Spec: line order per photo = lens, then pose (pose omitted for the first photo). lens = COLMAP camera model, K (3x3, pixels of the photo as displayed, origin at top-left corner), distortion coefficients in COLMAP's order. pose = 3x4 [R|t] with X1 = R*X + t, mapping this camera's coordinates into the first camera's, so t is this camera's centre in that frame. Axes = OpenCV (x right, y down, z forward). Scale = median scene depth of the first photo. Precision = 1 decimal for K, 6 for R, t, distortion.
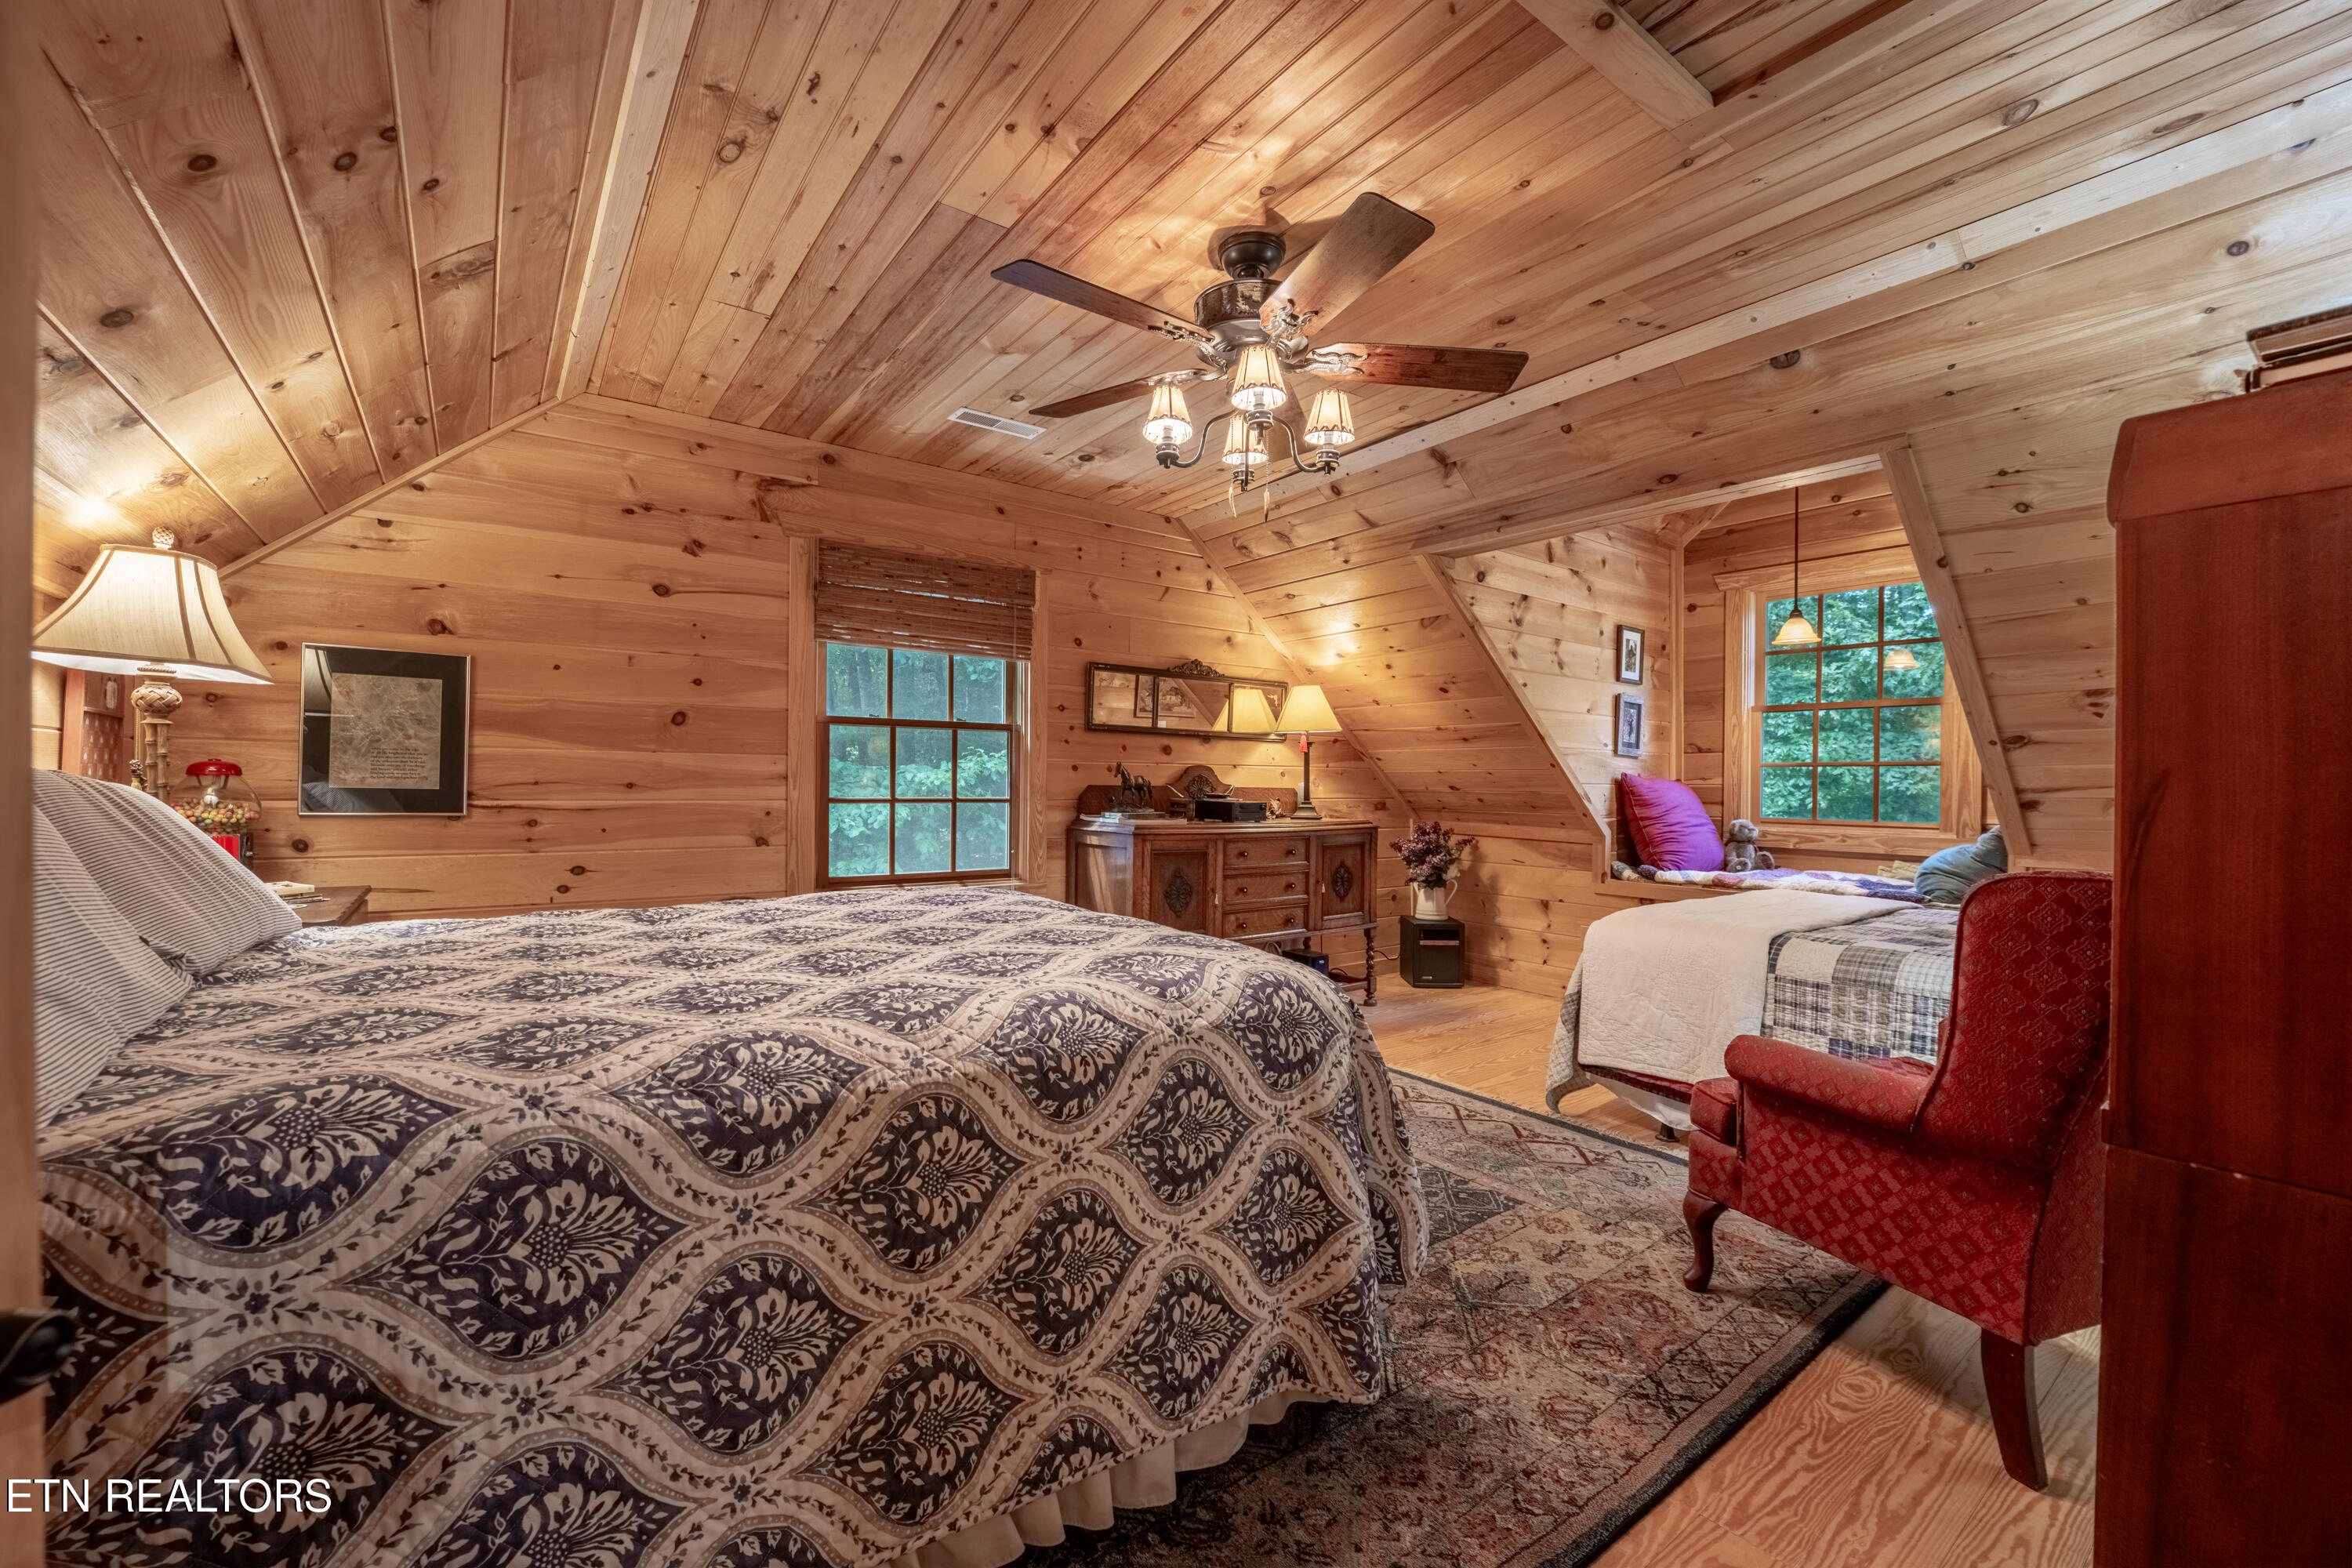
lens RADIAL K [[945.8, 0, 1176.0], [0, 945.8, 784.0], [0, 0, 1]] dist [-0.034520, 0.005162]
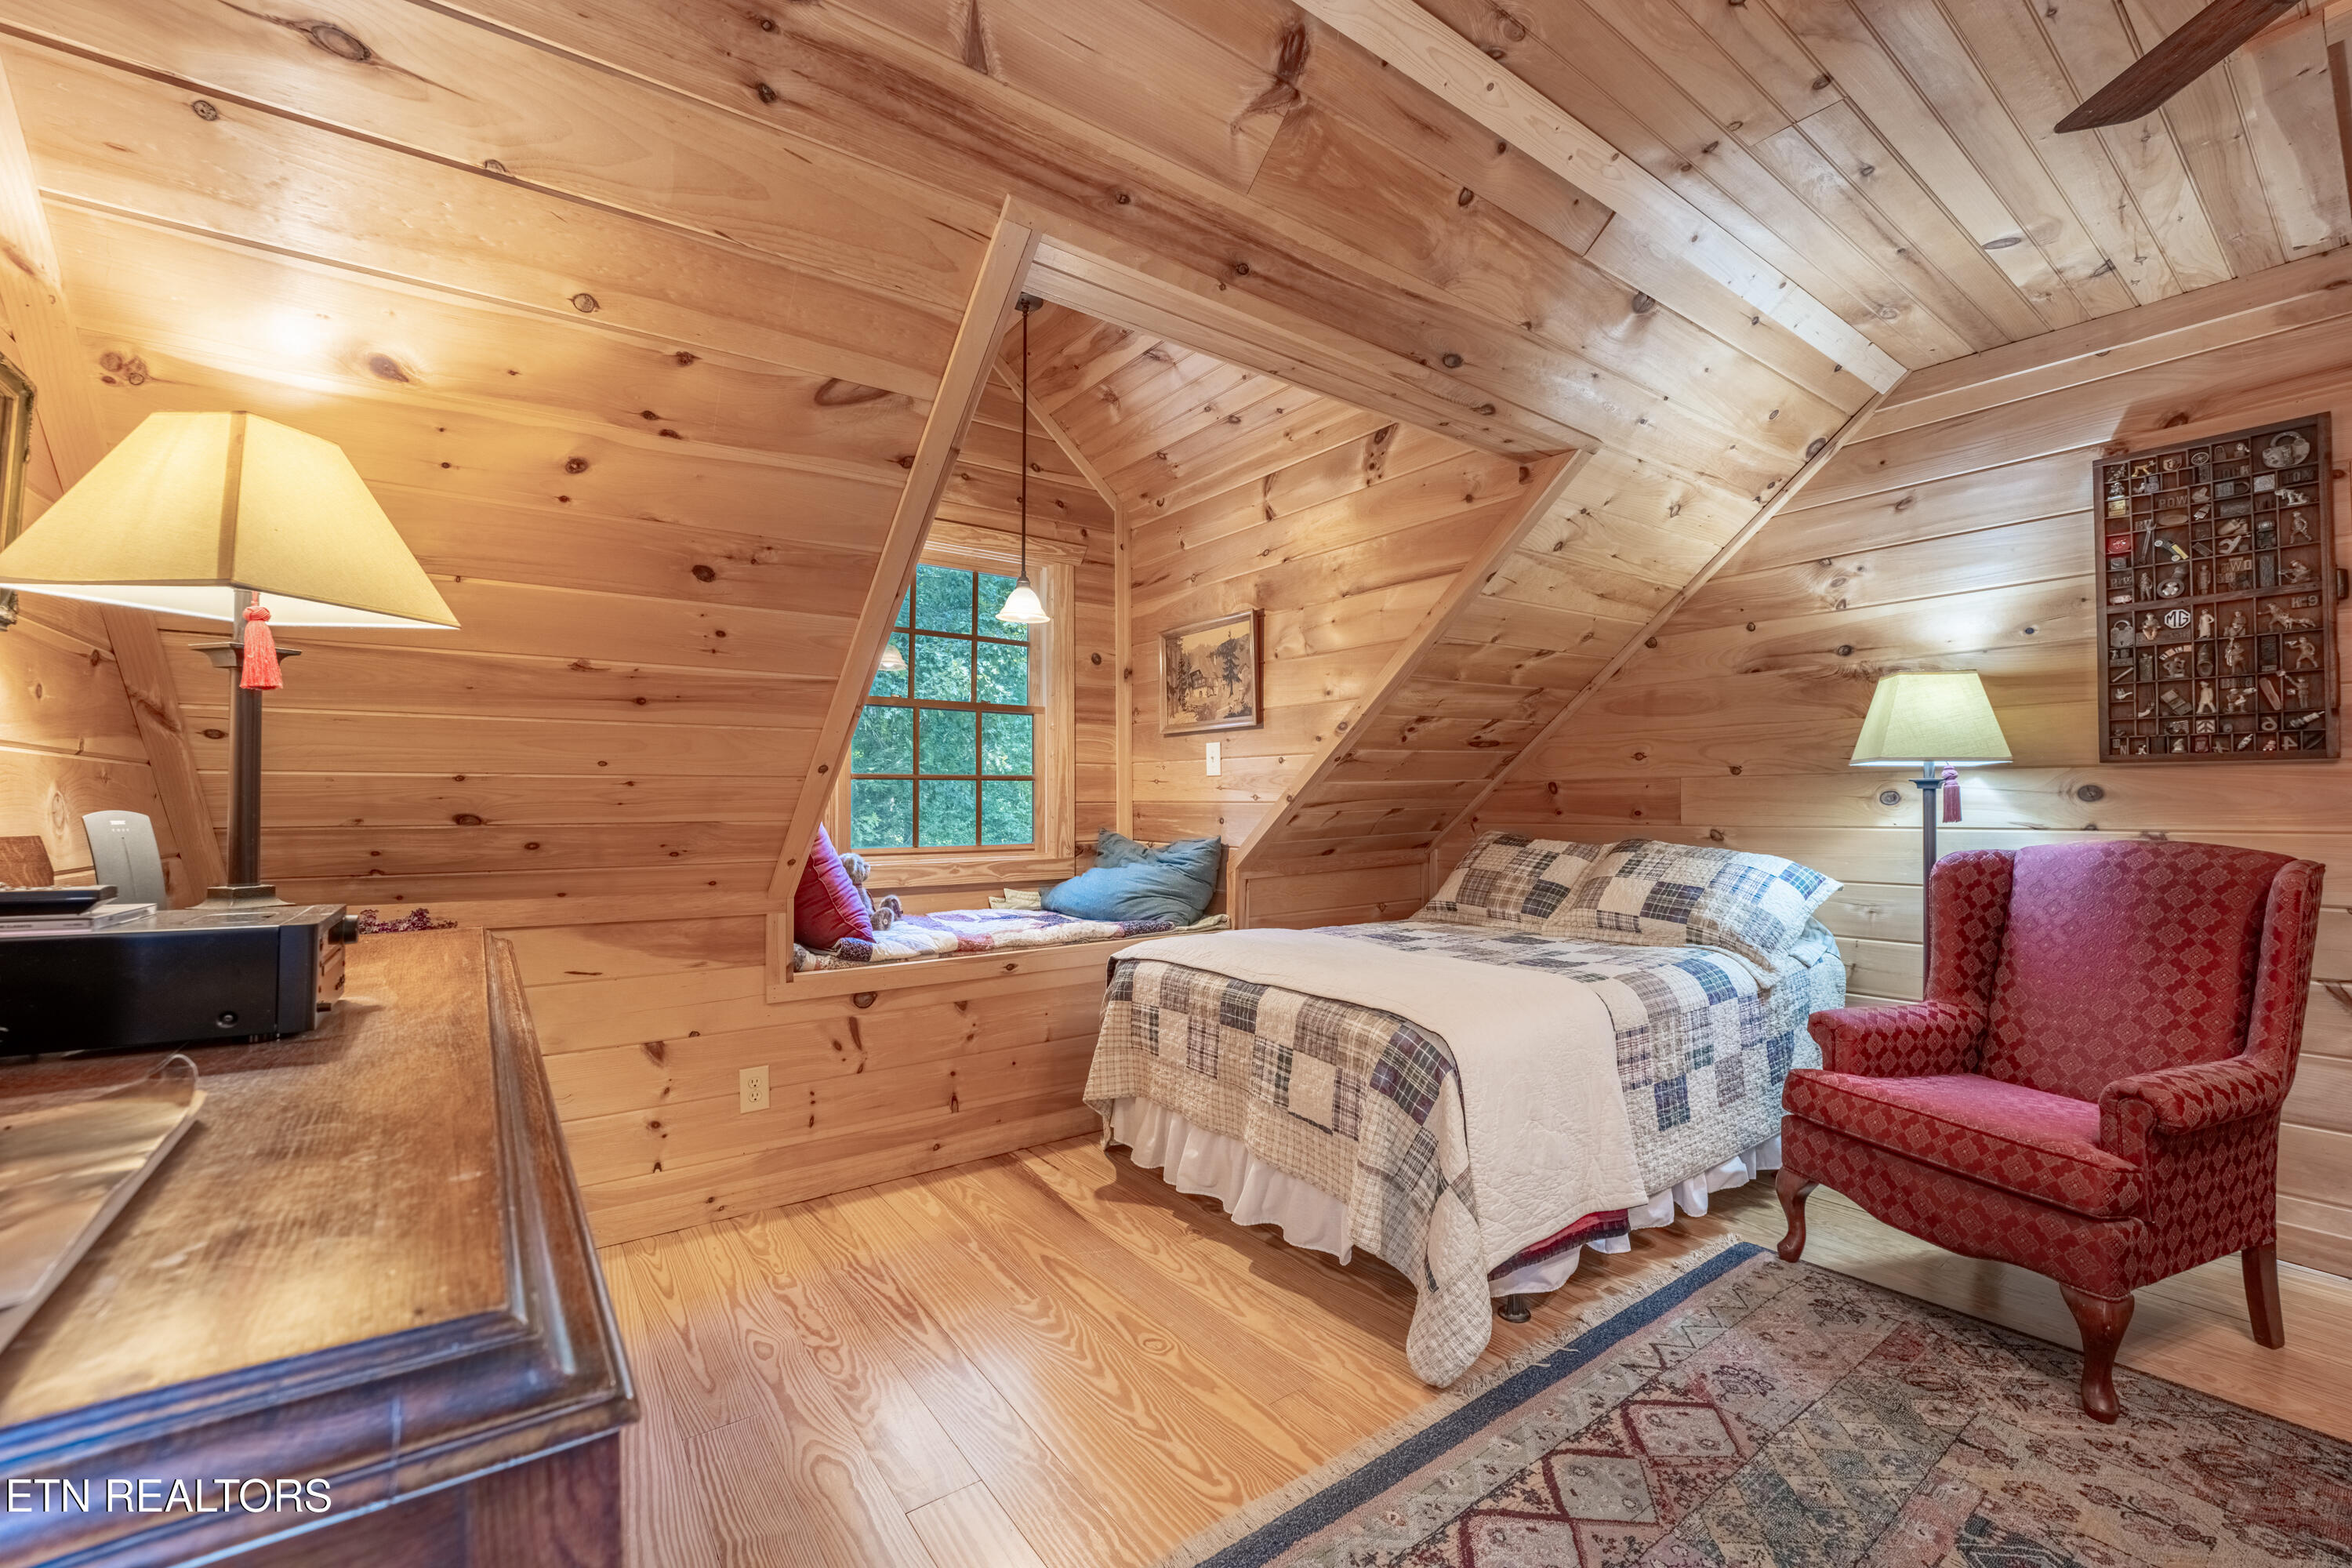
lens RADIAL K [[945.8, 0, 1176.0], [0, 945.8, 784.0], [0, 0, 1]] dist [-0.034520, 0.005162]
pose [[0.003138, 0.014124, 0.999895, -0.112437], [0.006604, 0.999878, -0.014145, -0.003303], [-0.999973, 0.006647, 0.003044, 0.810884]]
